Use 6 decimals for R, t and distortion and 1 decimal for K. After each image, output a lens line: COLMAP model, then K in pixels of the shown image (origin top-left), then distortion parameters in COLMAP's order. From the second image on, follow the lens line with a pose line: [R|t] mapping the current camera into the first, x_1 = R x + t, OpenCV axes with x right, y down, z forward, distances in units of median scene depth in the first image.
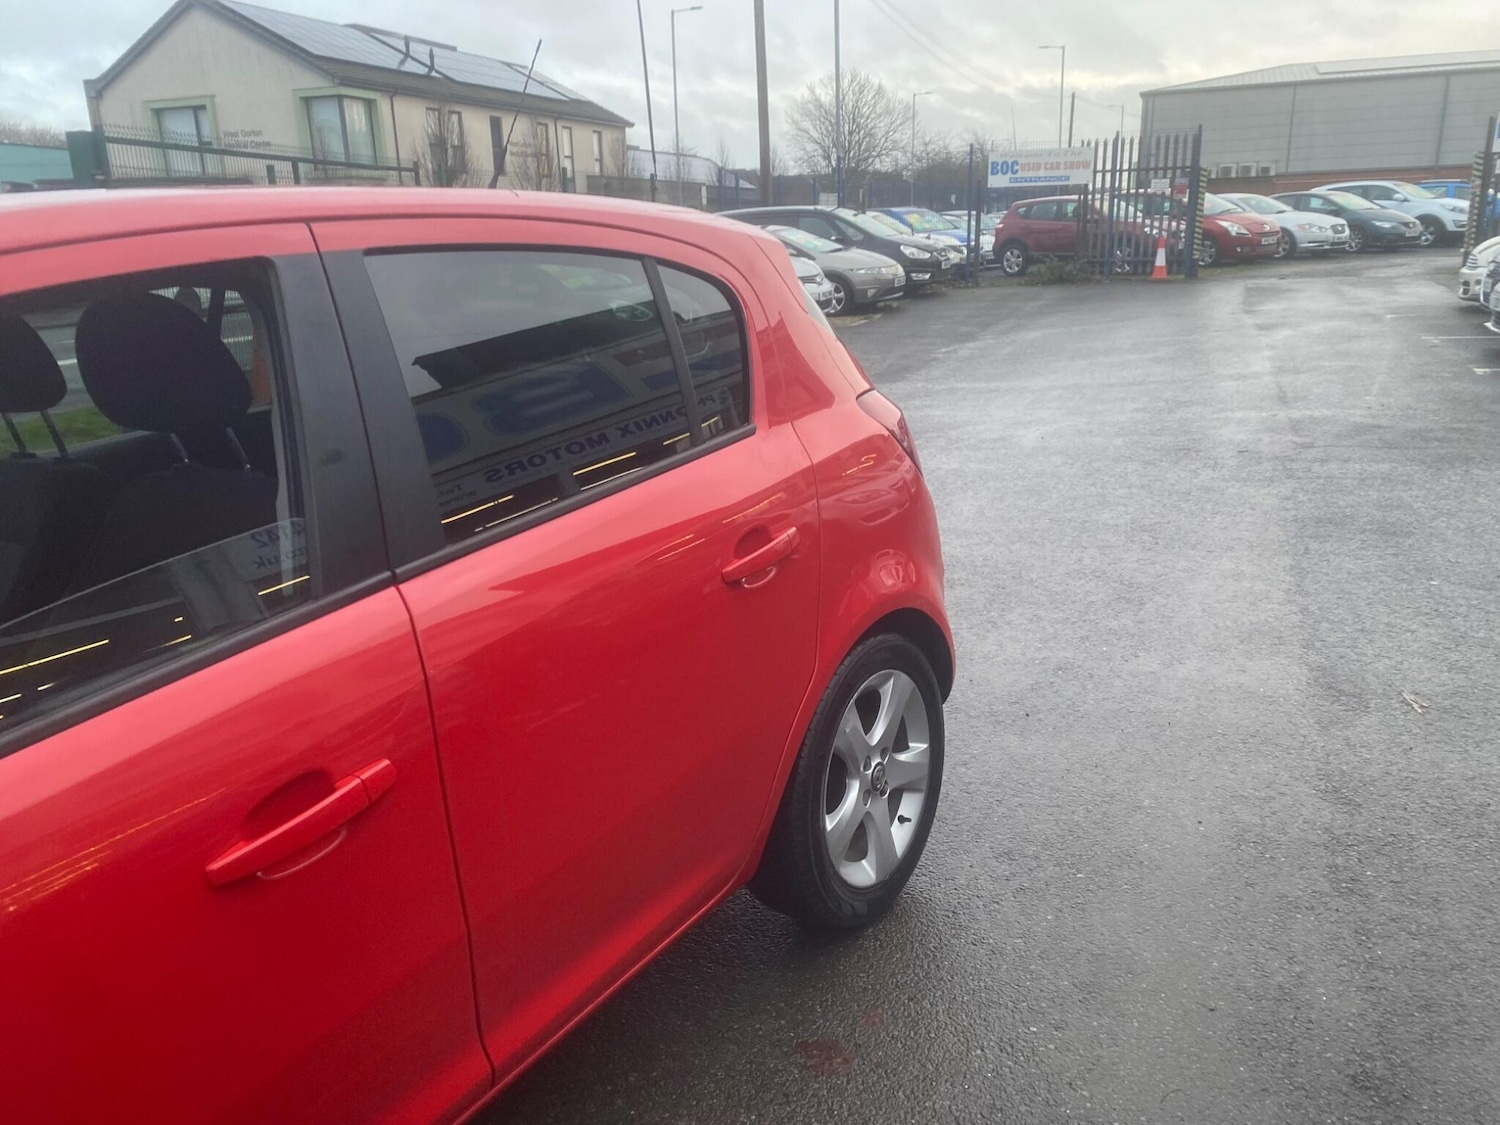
lens RADIAL K [[1141.0, 0, 764.5], [0, 1141.0, 587.7], [0, 0, 1]] dist [0.027493, -0.026312]
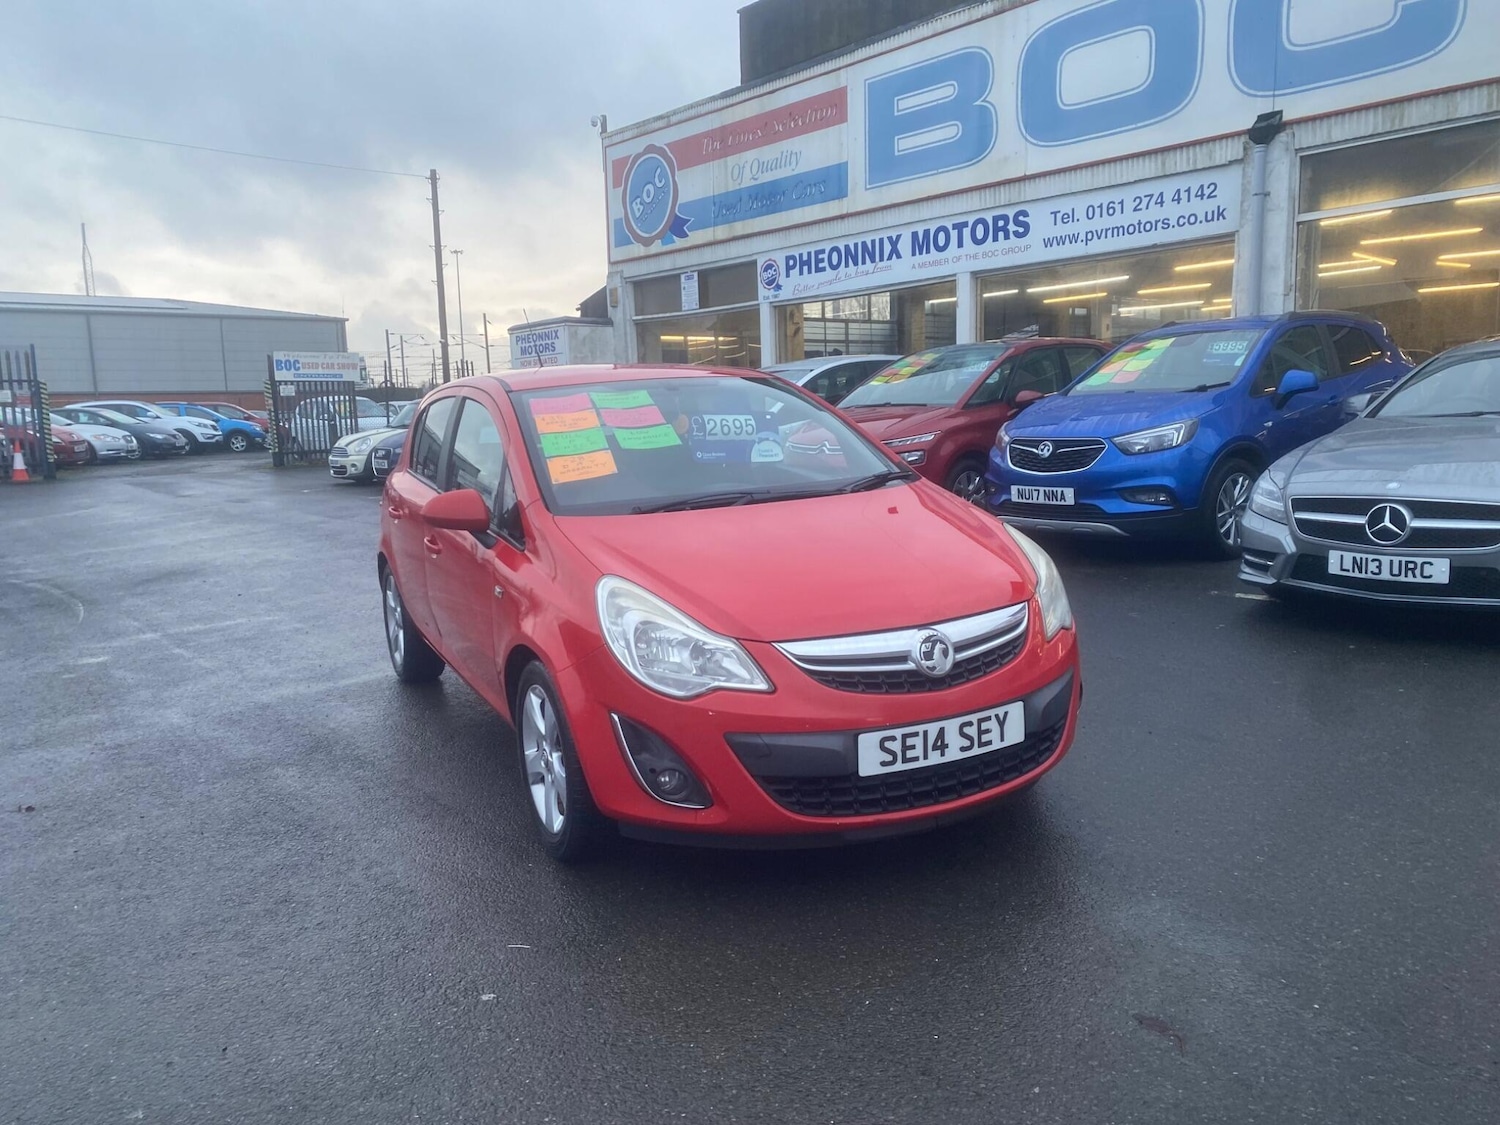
lens RADIAL K [[1140.8, 0, 736.9], [0, 1140.8, 579.7], [0, 0, 1]] dist [0.029142, -0.027086]
pose [[0.493728, -0.109343, 0.862715, -0.199554], [0.272200, 0.961643, -0.033898, 0.025459], [-0.825918, 0.251567, 0.504553, -0.041229]]
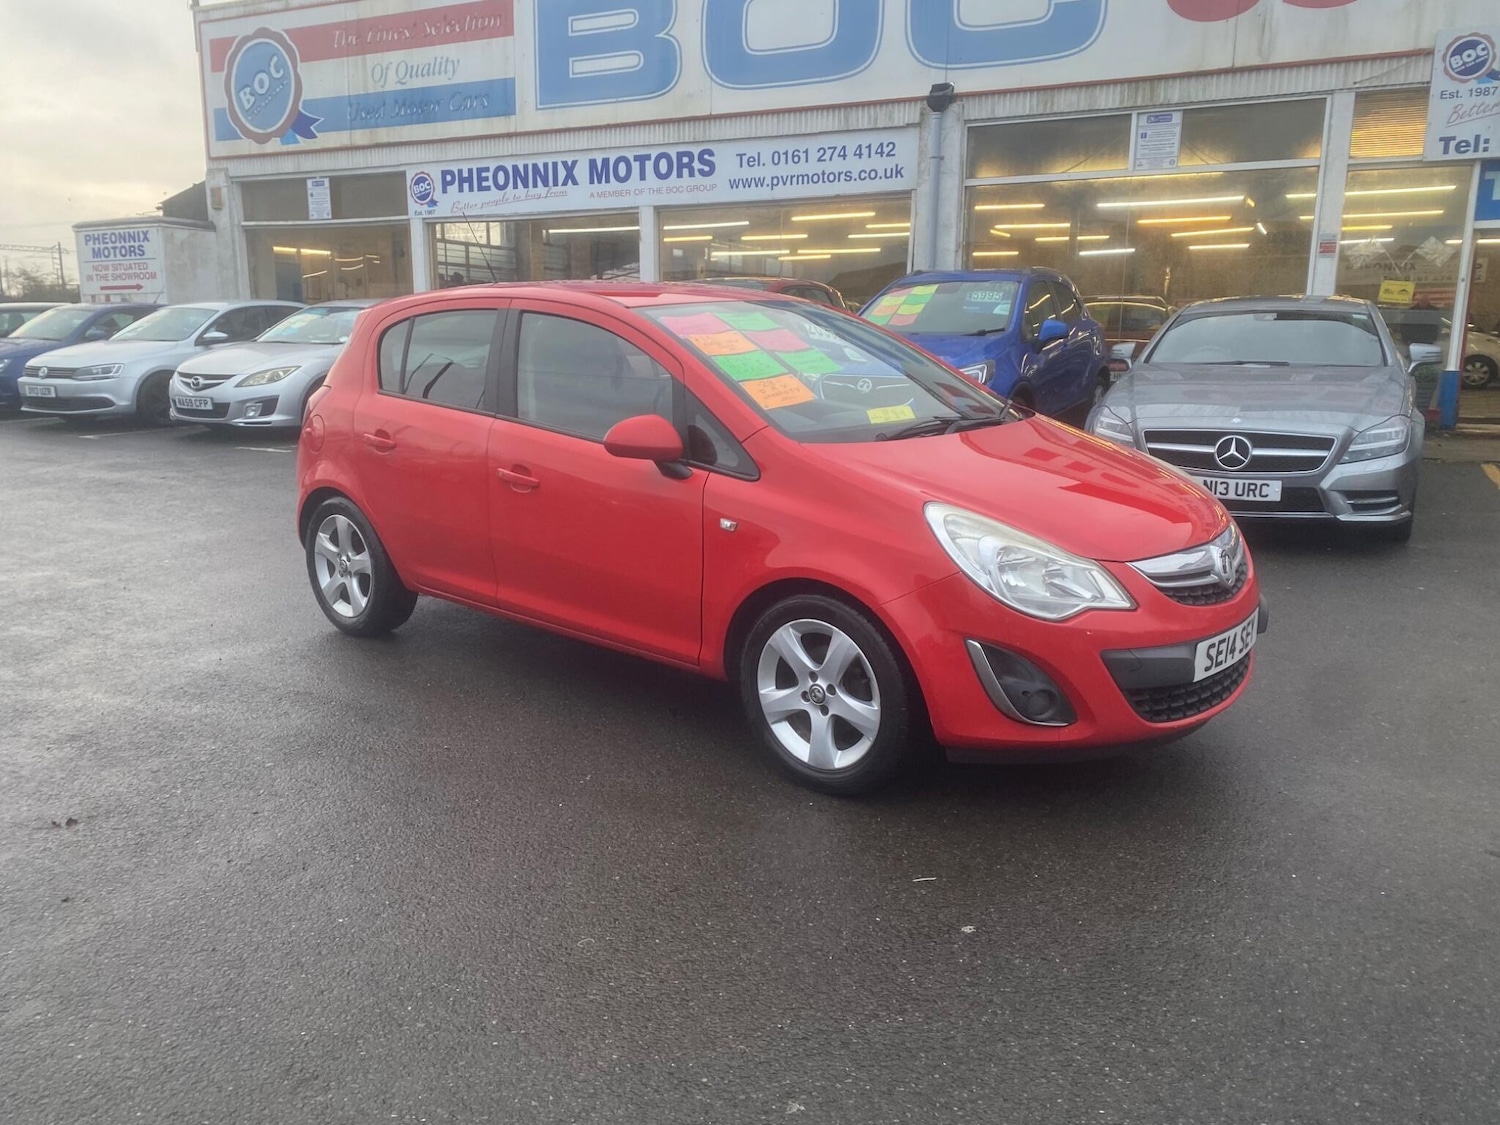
lens RADIAL K [[1141.0, 0, 738.1], [0, 1141.0, 569.6], [0, 0, 1]] dist [0.027493, -0.026312]
pose [[0.112761, -0.163686, 0.980047, -0.222329], [0.284988, 0.950225, 0.125916, 0.002956], [-0.951875, 0.265103, 0.153797, 0.034168]]
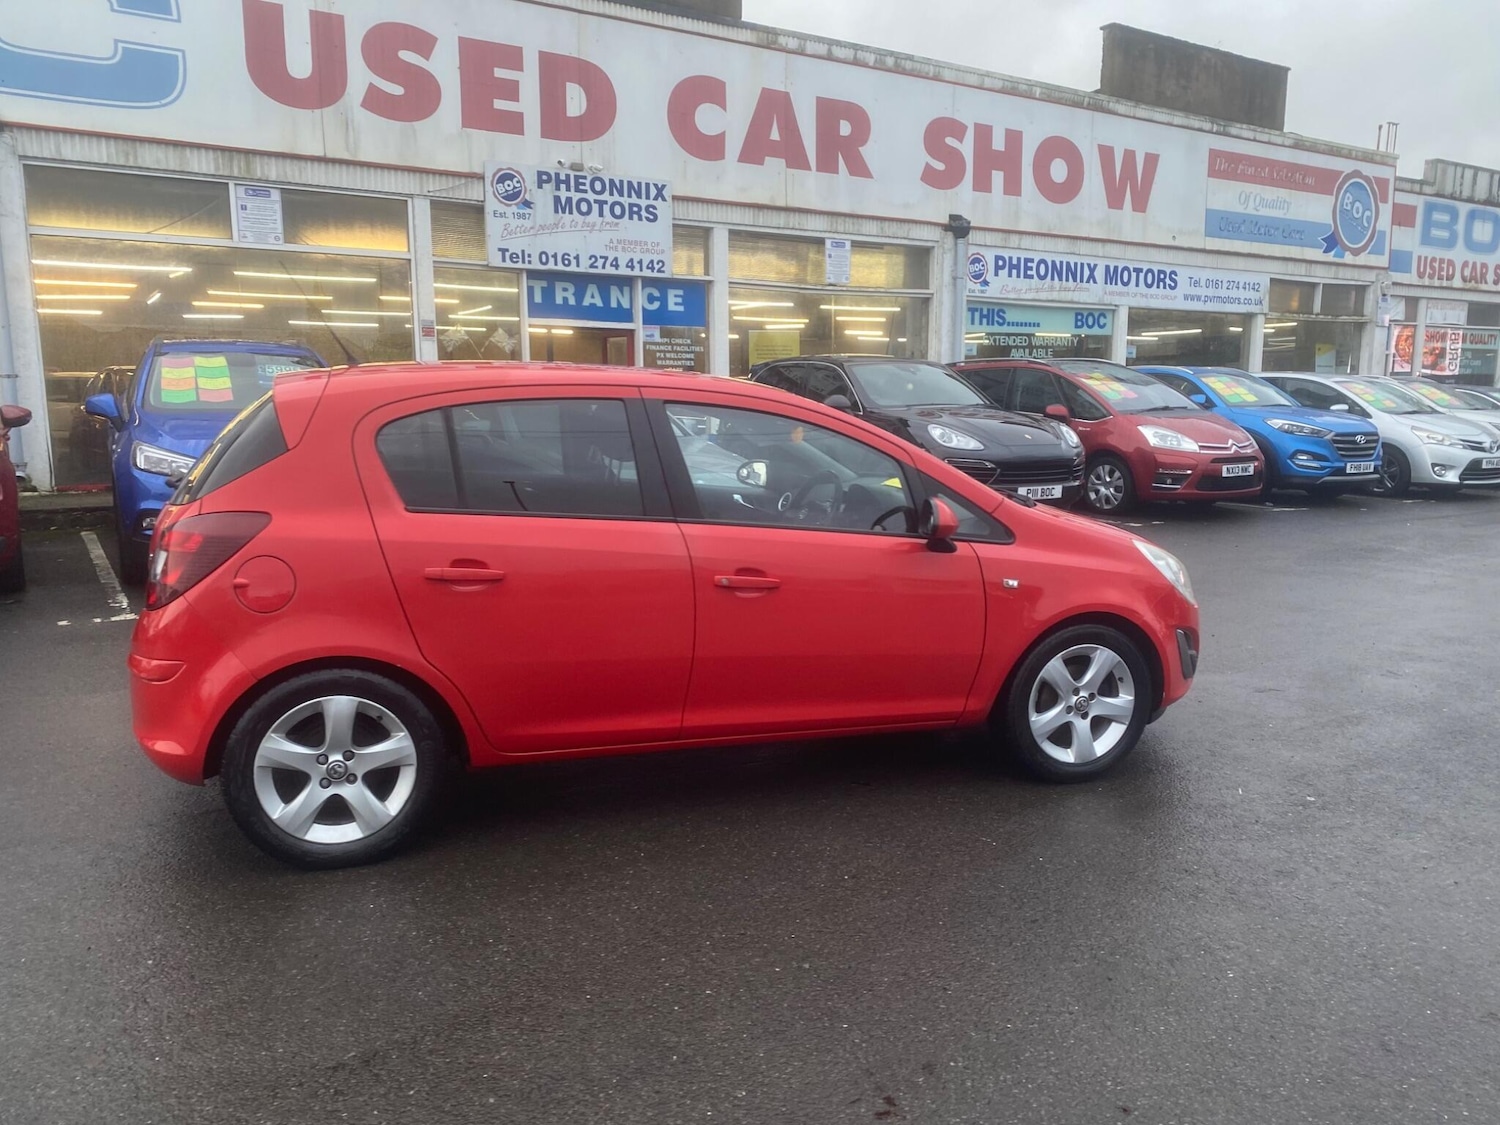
lens RADIAL K [[1140.8, 0, 753.4], [0, 1140.8, 579.1], [0, 0, 1]] dist [0.029142, -0.027086]
pose [[-0.802553, -0.052515, 0.594265, -0.156298], [0.206104, 0.910378, 0.358793, -0.048741], [-0.559848, 0.410431, -0.719804, 0.184008]]
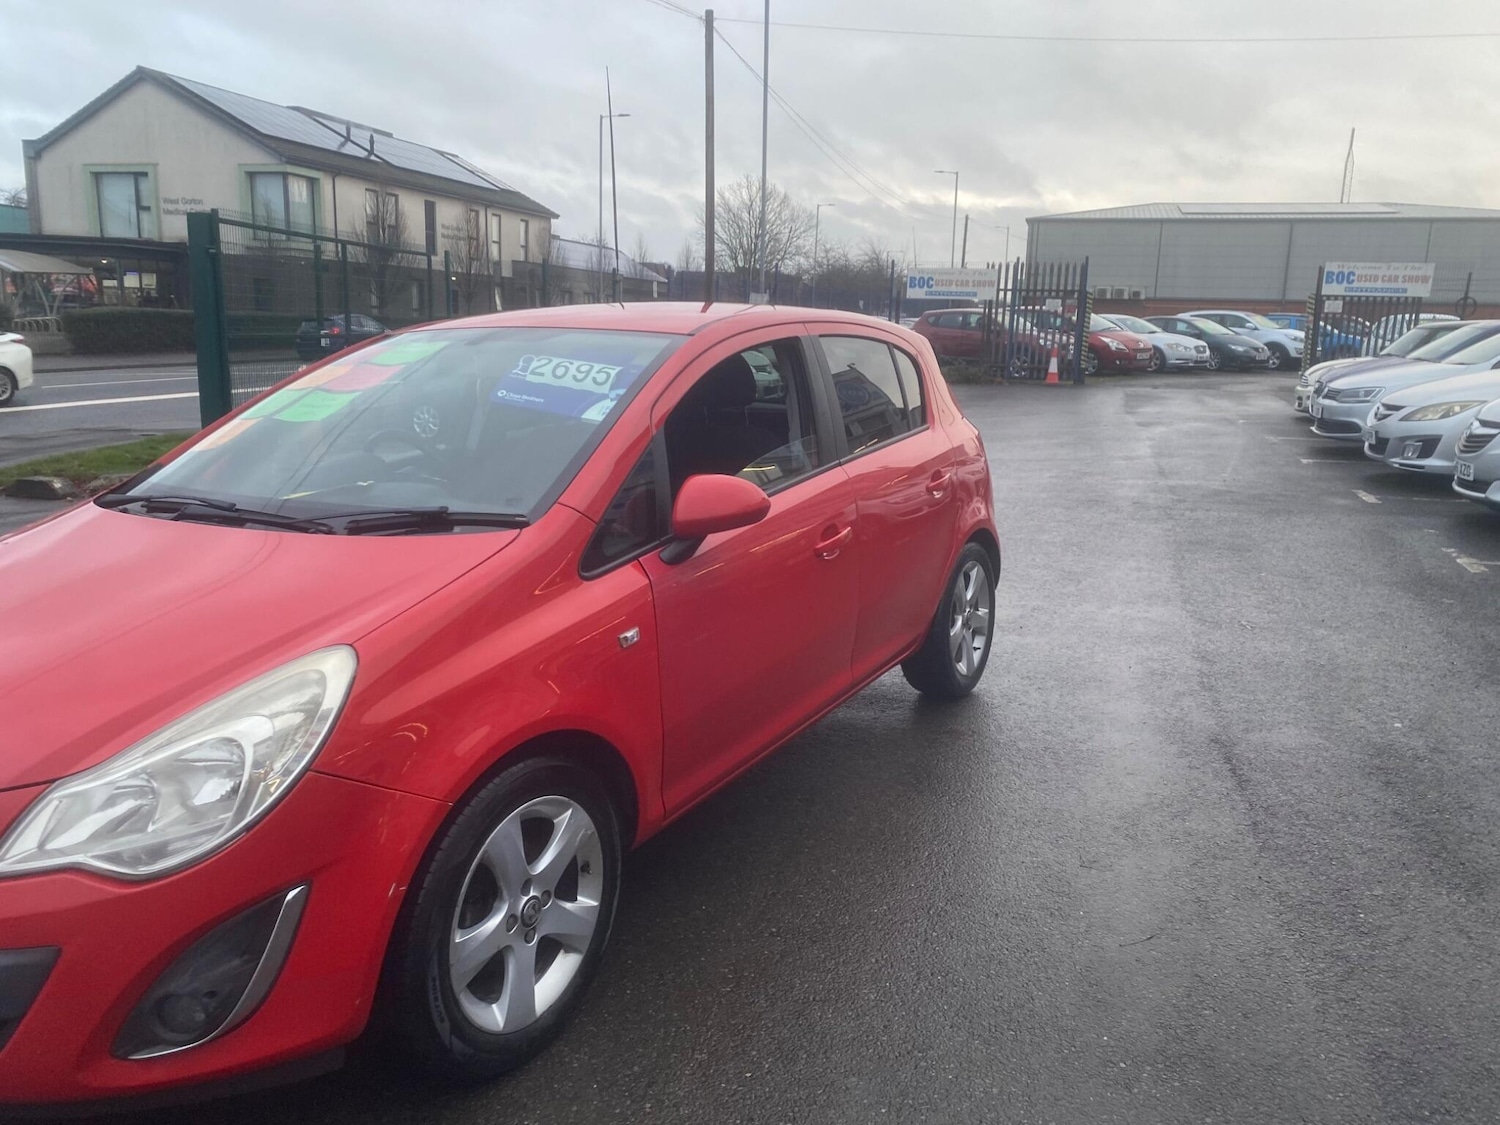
lens RADIAL K [[1140.8, 0, 765.4], [0, 1140.8, 554.3], [0, 0, 1]] dist [0.029142, -0.027086]
pose [[0.994667, 0.037625, 0.096029, -0.037917], [-0.027530, 0.994159, -0.104358, 0.024089], [-0.099395, 0.101158, 0.989893, -0.075922]]
